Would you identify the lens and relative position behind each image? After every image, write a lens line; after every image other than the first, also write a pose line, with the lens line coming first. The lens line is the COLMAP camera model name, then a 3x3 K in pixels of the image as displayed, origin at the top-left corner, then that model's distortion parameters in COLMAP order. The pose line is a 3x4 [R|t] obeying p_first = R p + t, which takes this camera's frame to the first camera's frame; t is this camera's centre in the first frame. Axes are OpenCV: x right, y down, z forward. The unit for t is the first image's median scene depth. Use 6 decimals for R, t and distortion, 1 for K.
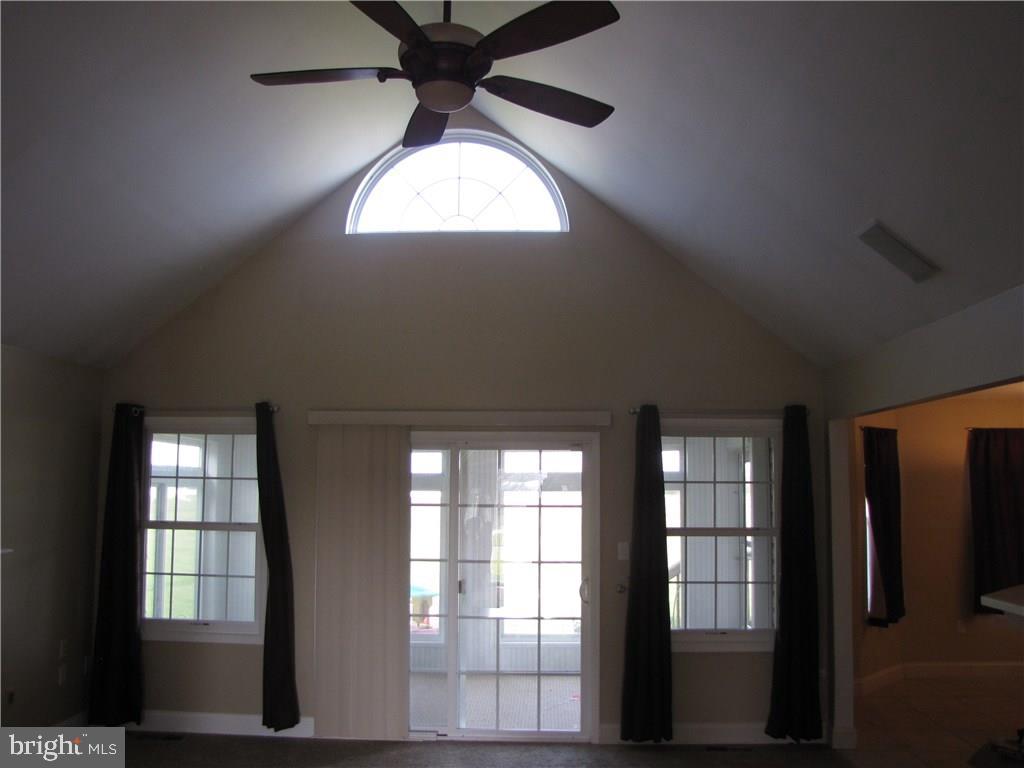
lens RADIAL K [[877.3, 0, 512.0], [0, 877.3, 384.0], [0, 0, 1]] dist [-0.179793, 0.147578]
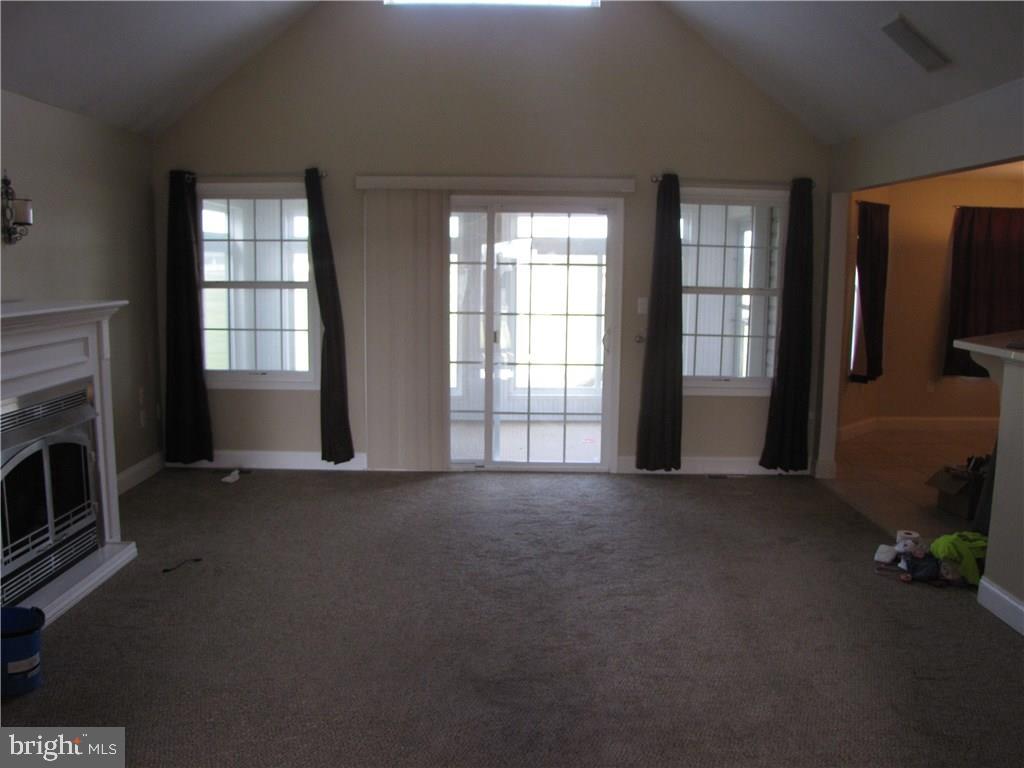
lens RADIAL K [[913.7, 0, 512.0], [0, 913.7, 384.0], [0, 0, 1]] dist [-0.177662, 0.185361]
pose [[0.999175, 0.002135, 0.040562, -0.086550], [-0.012170, 0.968473, 0.248821, 0.000186], [-0.038752, -0.249110, 0.967700, -0.151830]]
